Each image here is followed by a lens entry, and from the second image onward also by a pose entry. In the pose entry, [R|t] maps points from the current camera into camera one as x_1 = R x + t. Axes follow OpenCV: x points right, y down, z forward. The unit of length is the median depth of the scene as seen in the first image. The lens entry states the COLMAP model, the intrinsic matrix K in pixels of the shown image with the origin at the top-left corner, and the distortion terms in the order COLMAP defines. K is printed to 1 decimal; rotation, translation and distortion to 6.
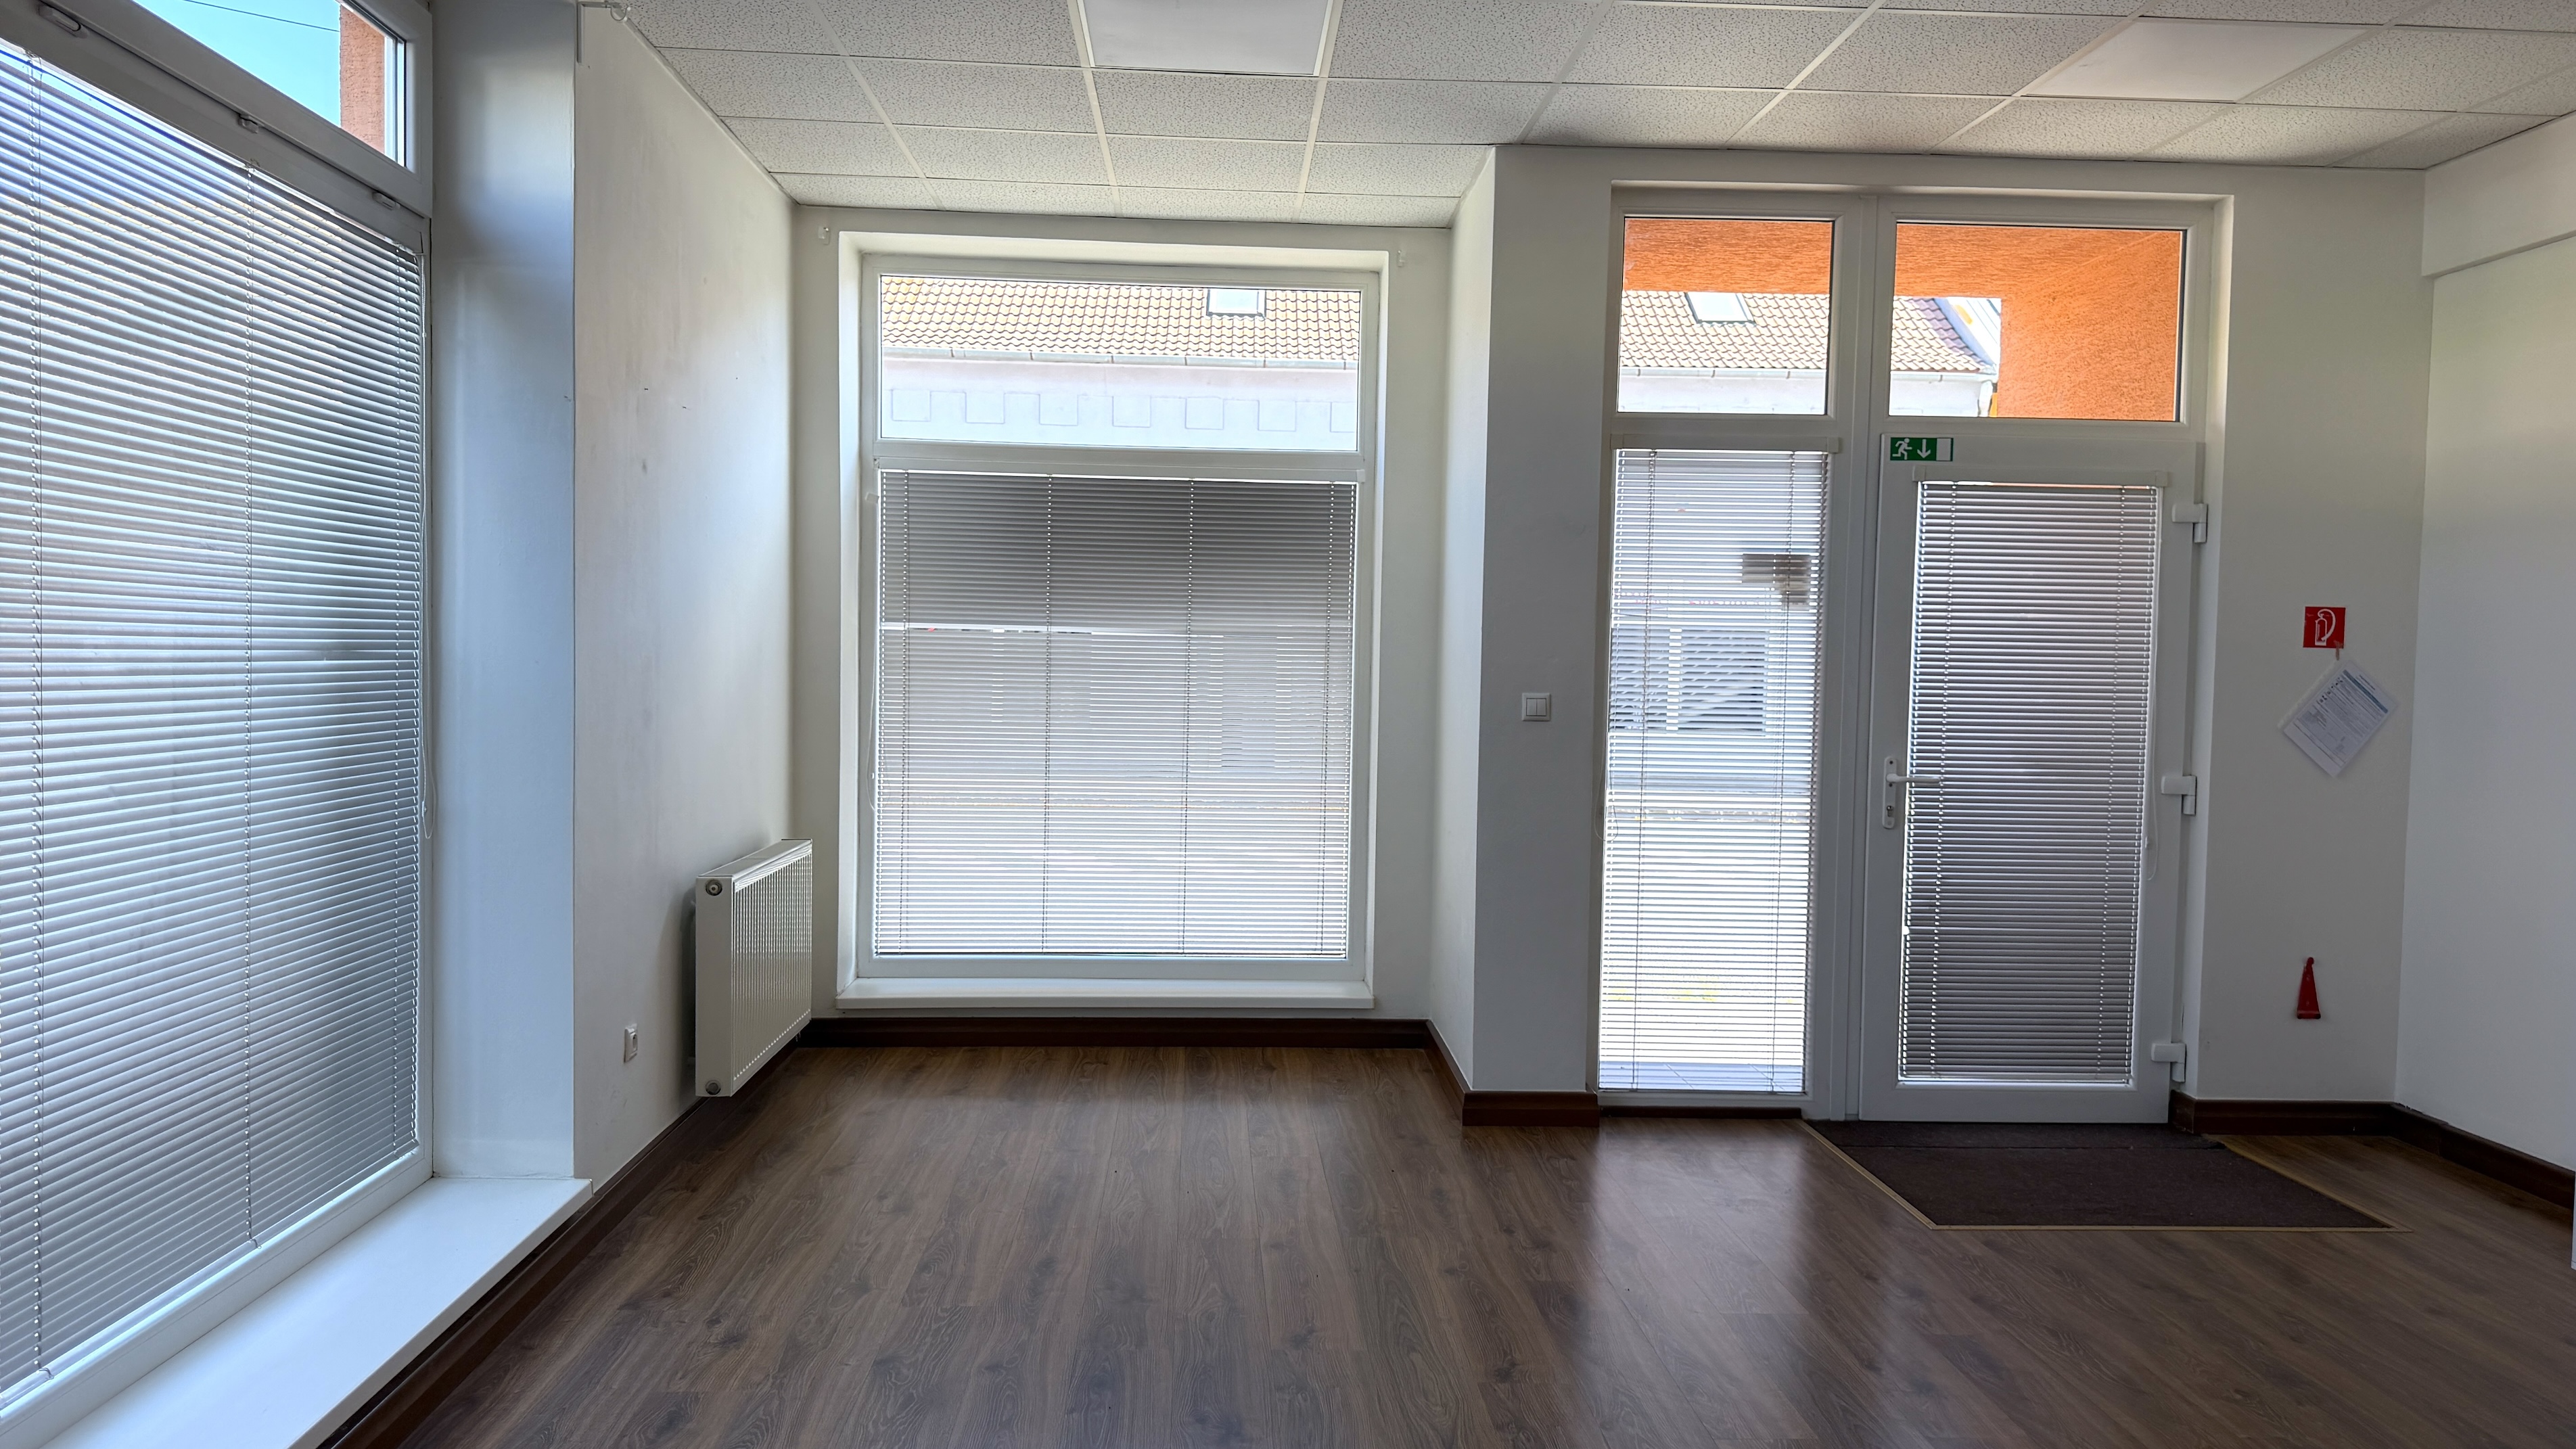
lens RADIAL K [[1846.8, 0, 1288.0], [0, 1846.8, 724.5], [0, 0, 1]] dist [0.138936, -0.181182]
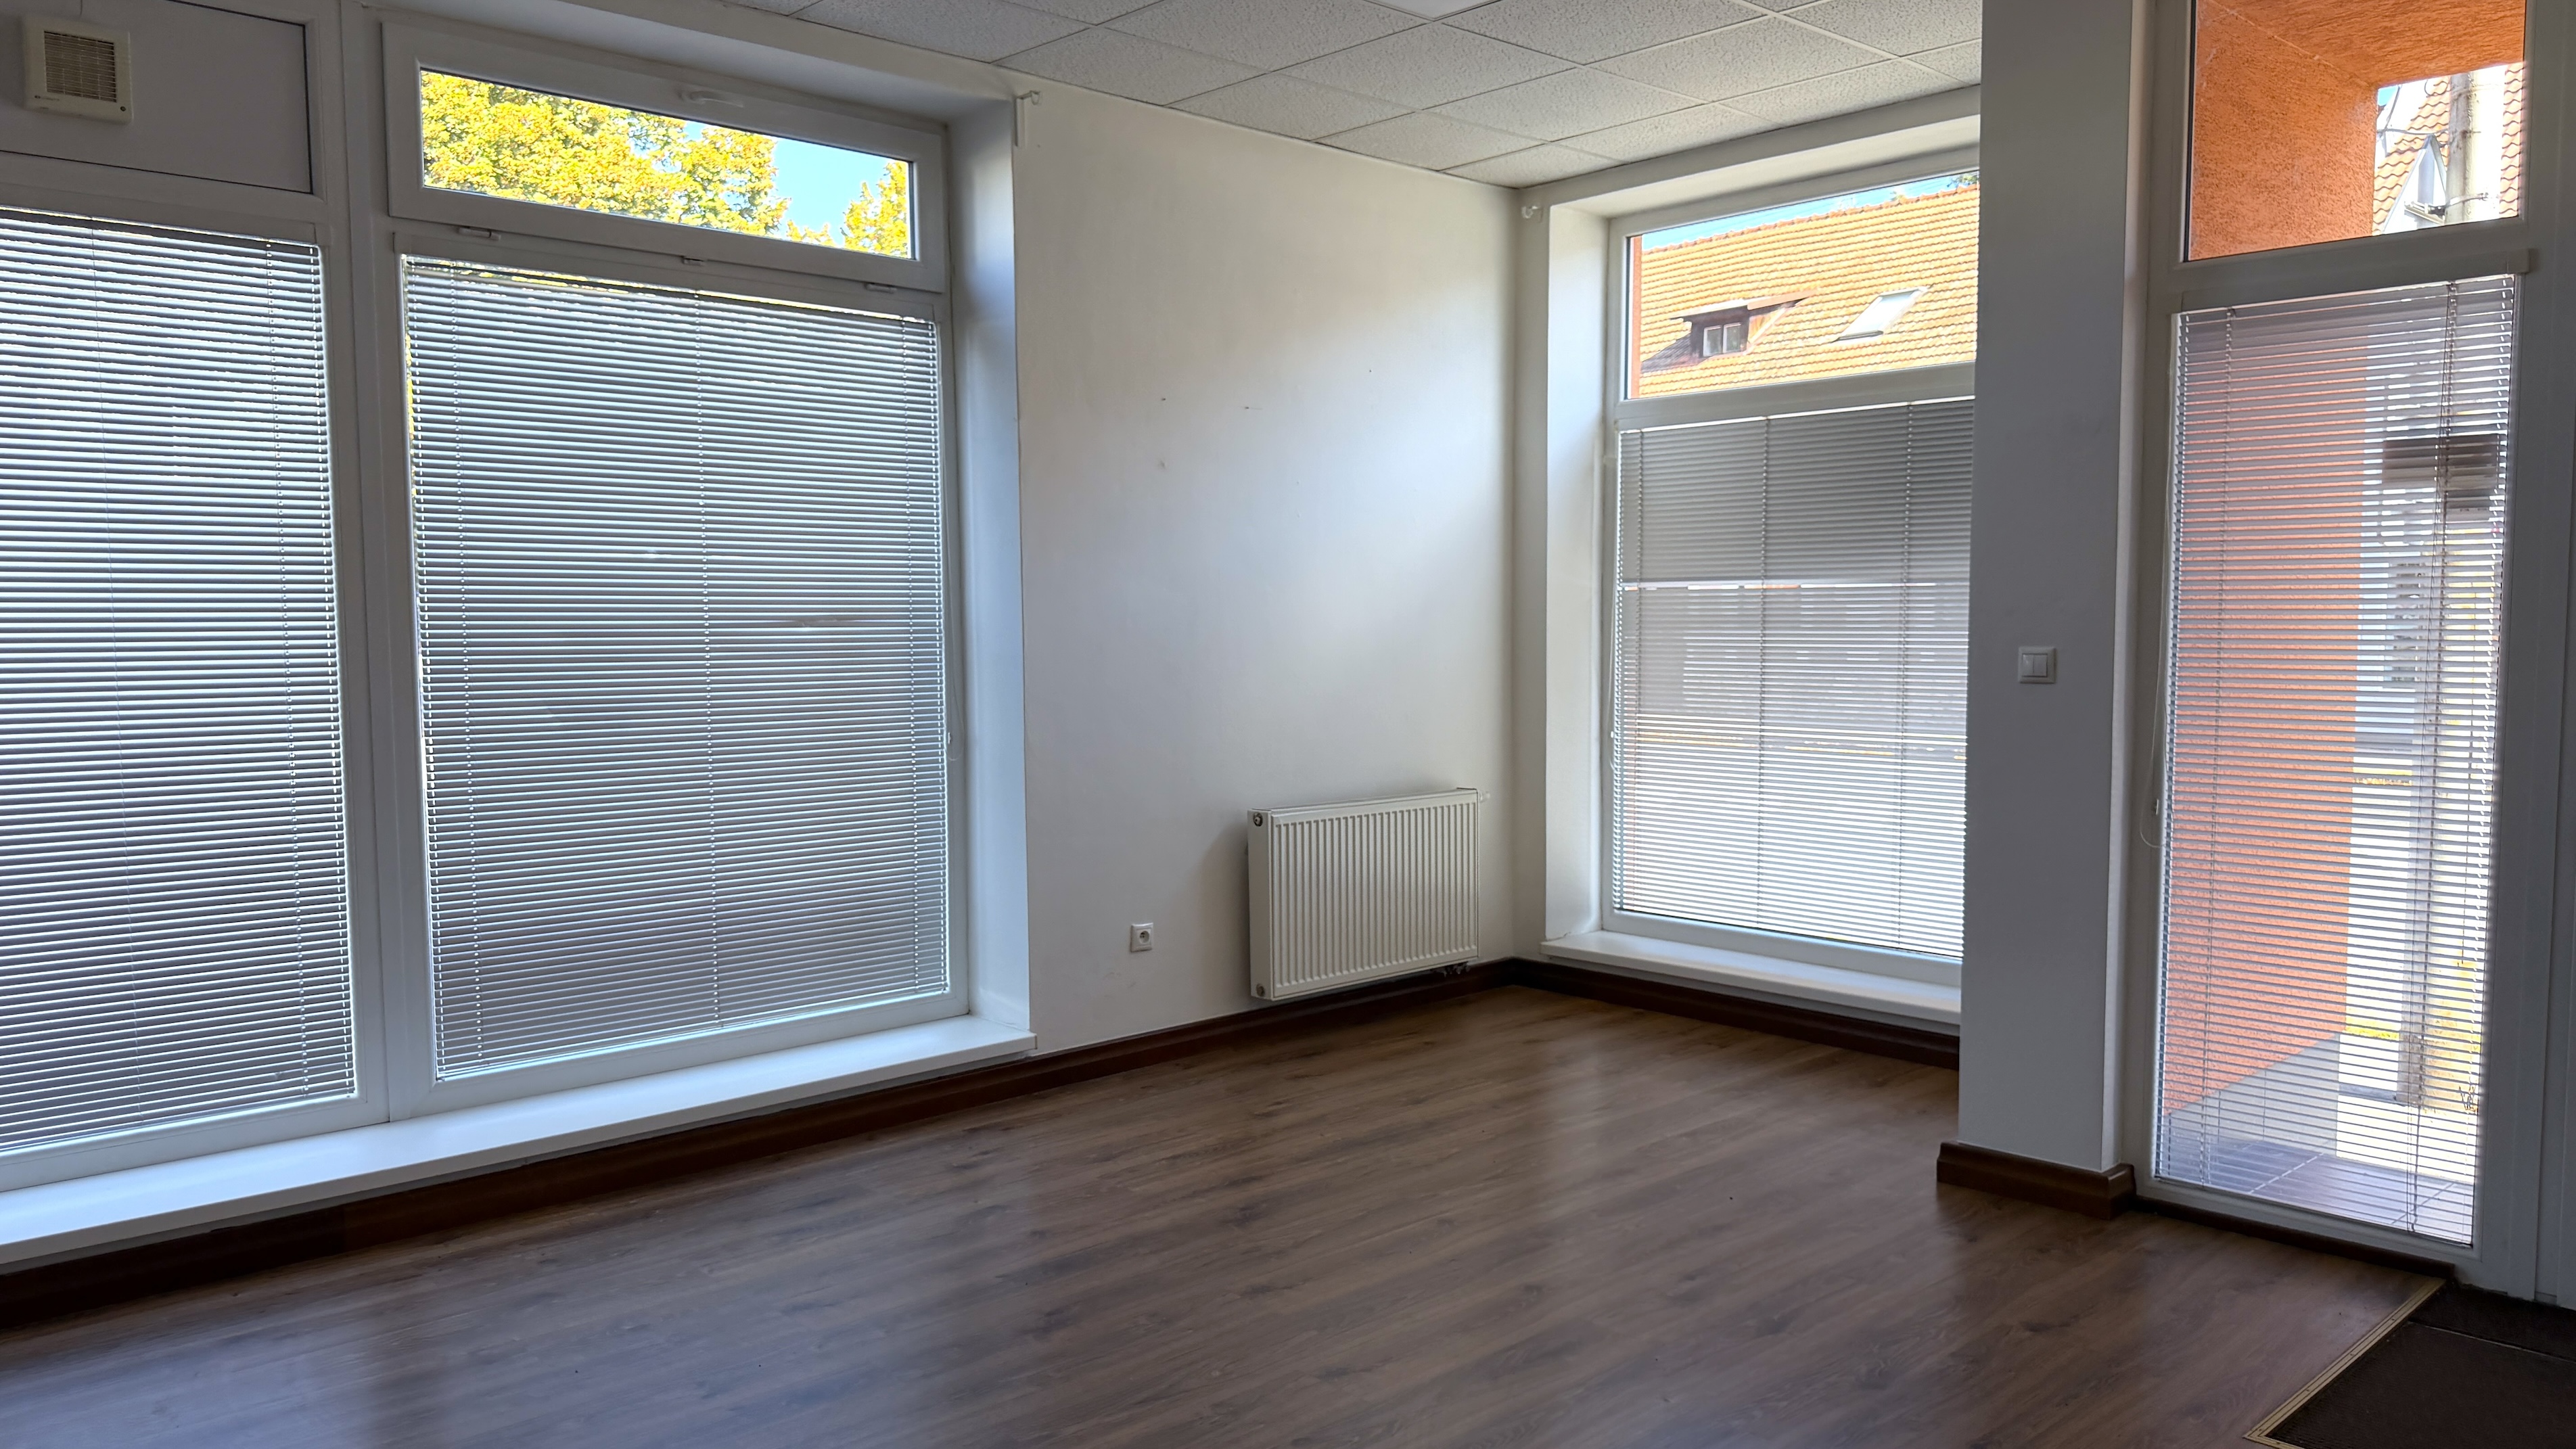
lens RADIAL K [[1846.8, 0, 1288.0], [0, 1846.8, 724.5], [0, 0, 1]] dist [0.138936, -0.181182]
pose [[0.641887, 0.026557, -0.766340, 0.524869], [-0.013678, 0.999638, 0.023185, 0.001470], [0.766678, -0.004400, 0.642017, 0.249503]]
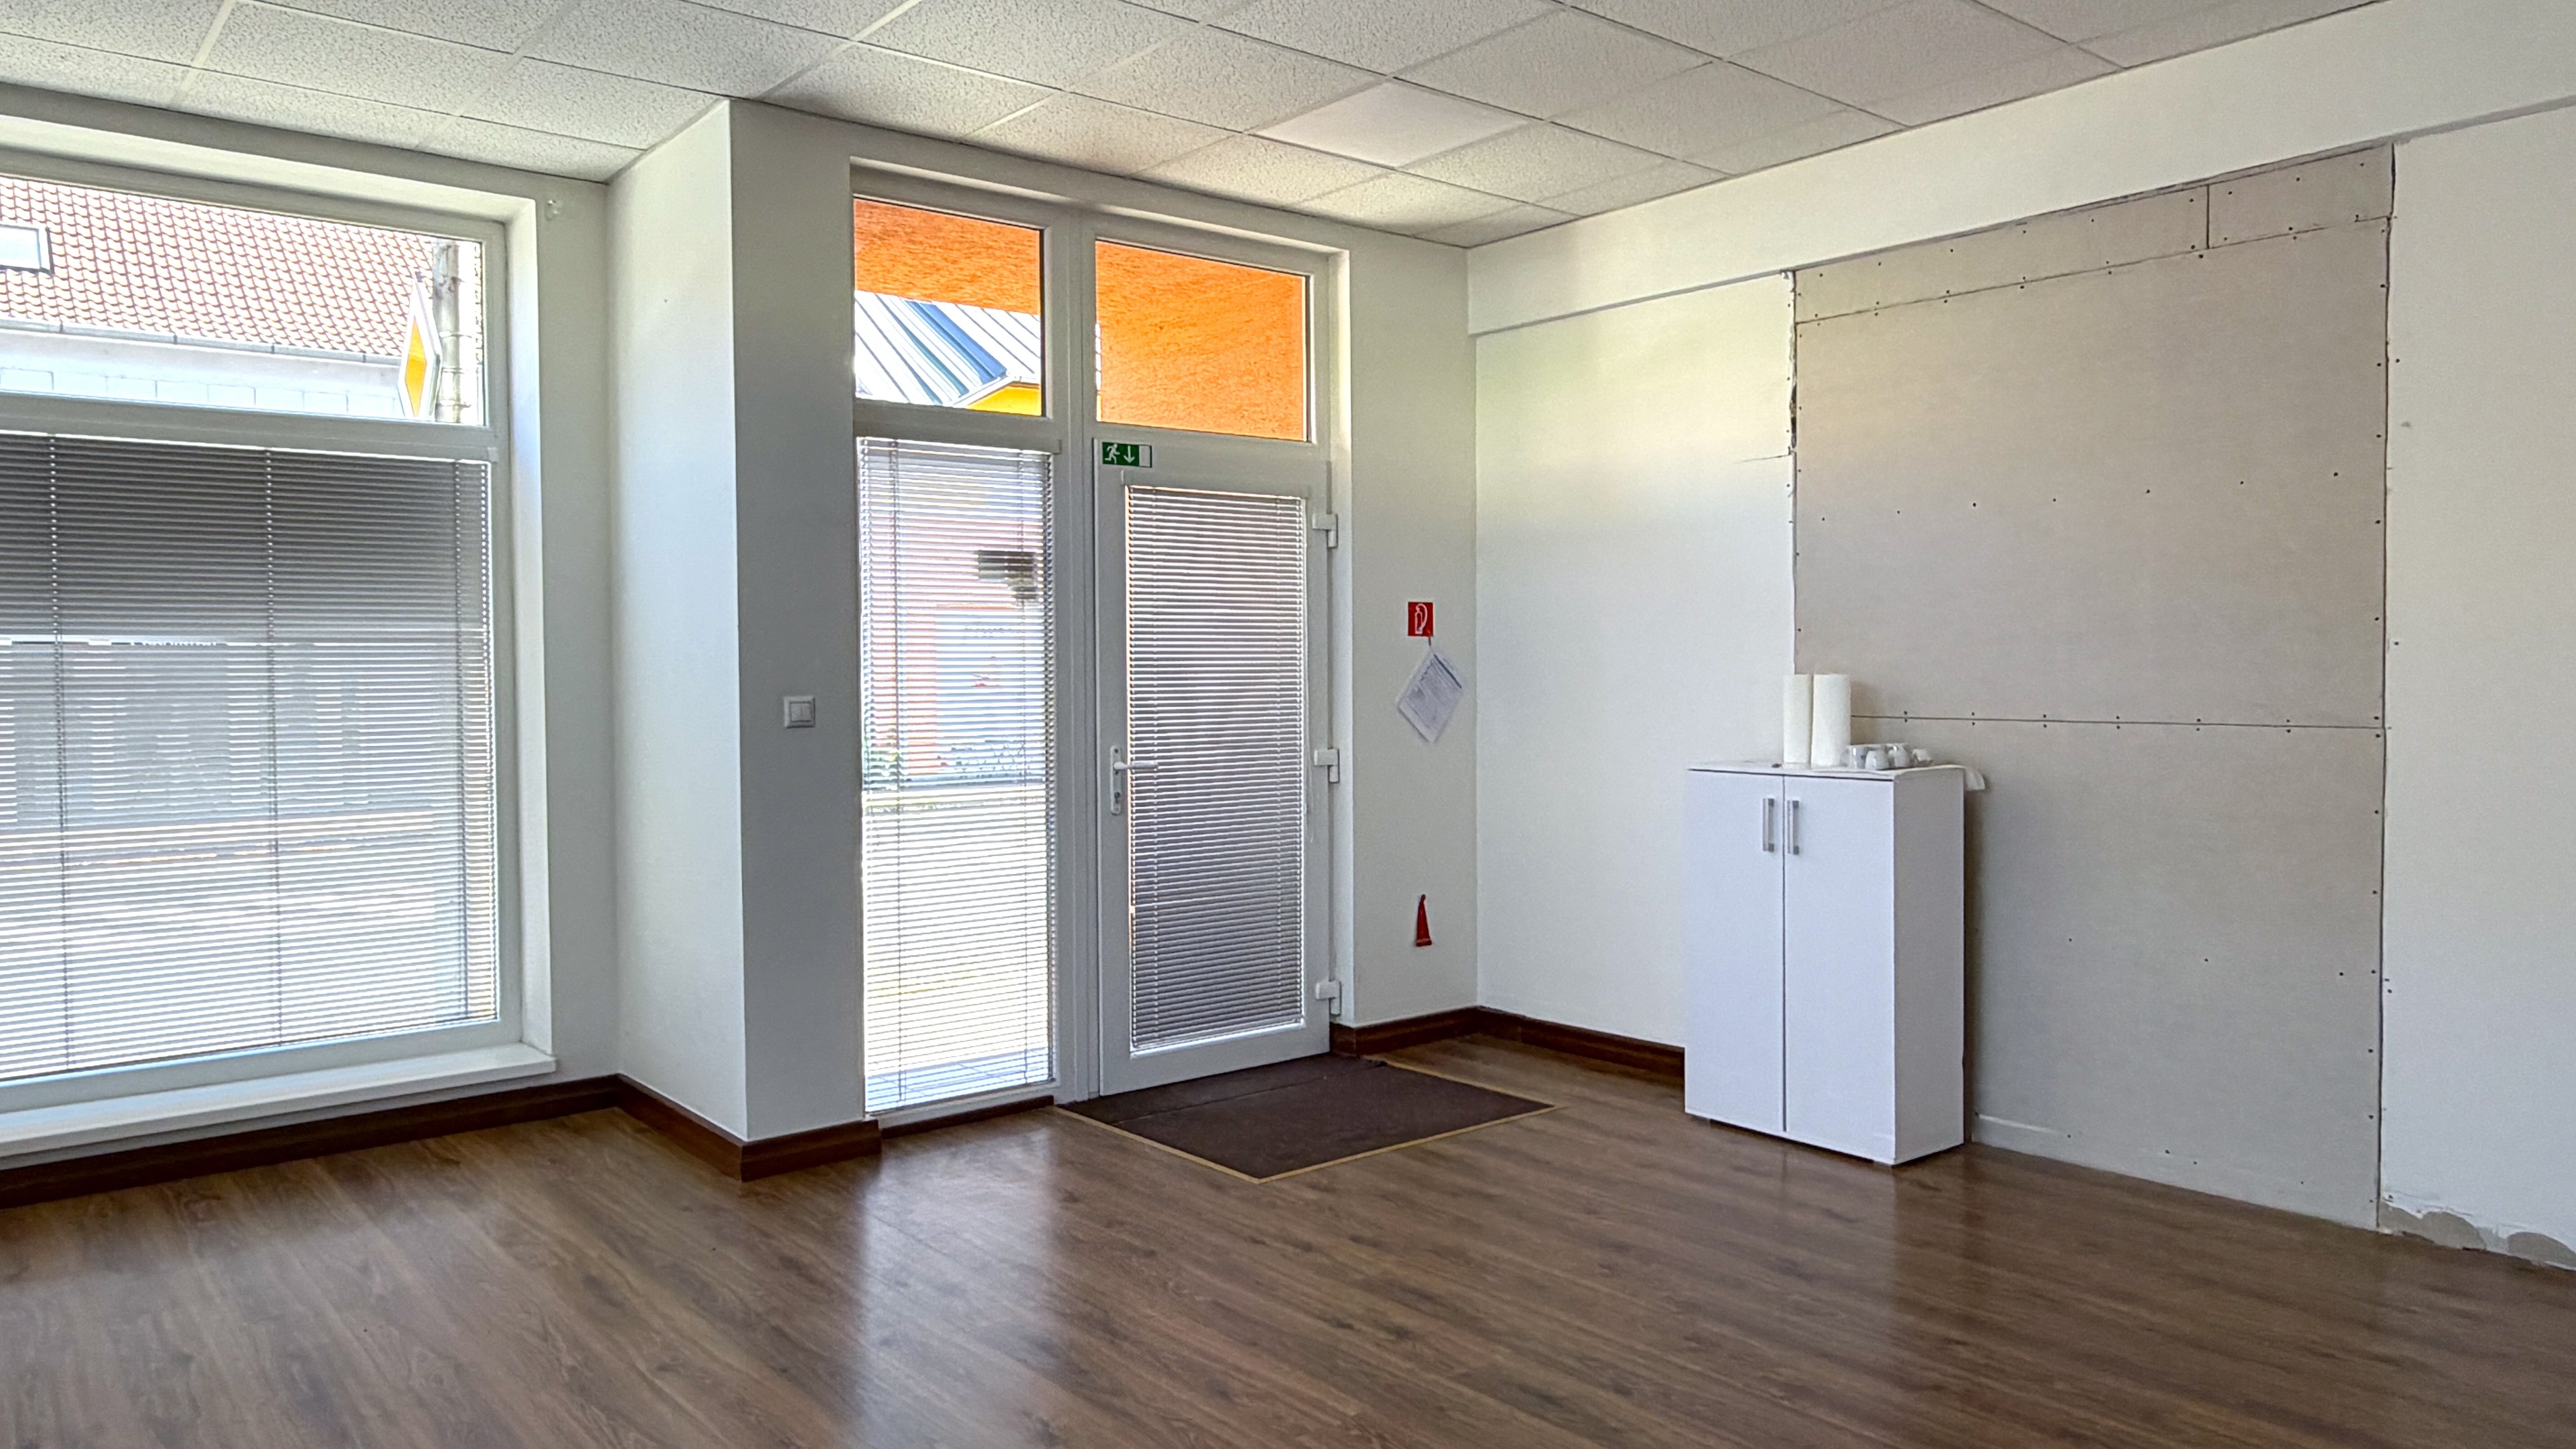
lens RADIAL K [[1758.9, 0, 1275.5], [0, 1758.9, 698.2], [0, 0, 1]] dist [0.024515, -0.003003]
pose [[0.807461, -0.036642, 0.588782, -0.185171], [0.047754, 0.998854, -0.003327, -0.001767], [-0.587985, 0.030803, 0.808285, 0.150324]]
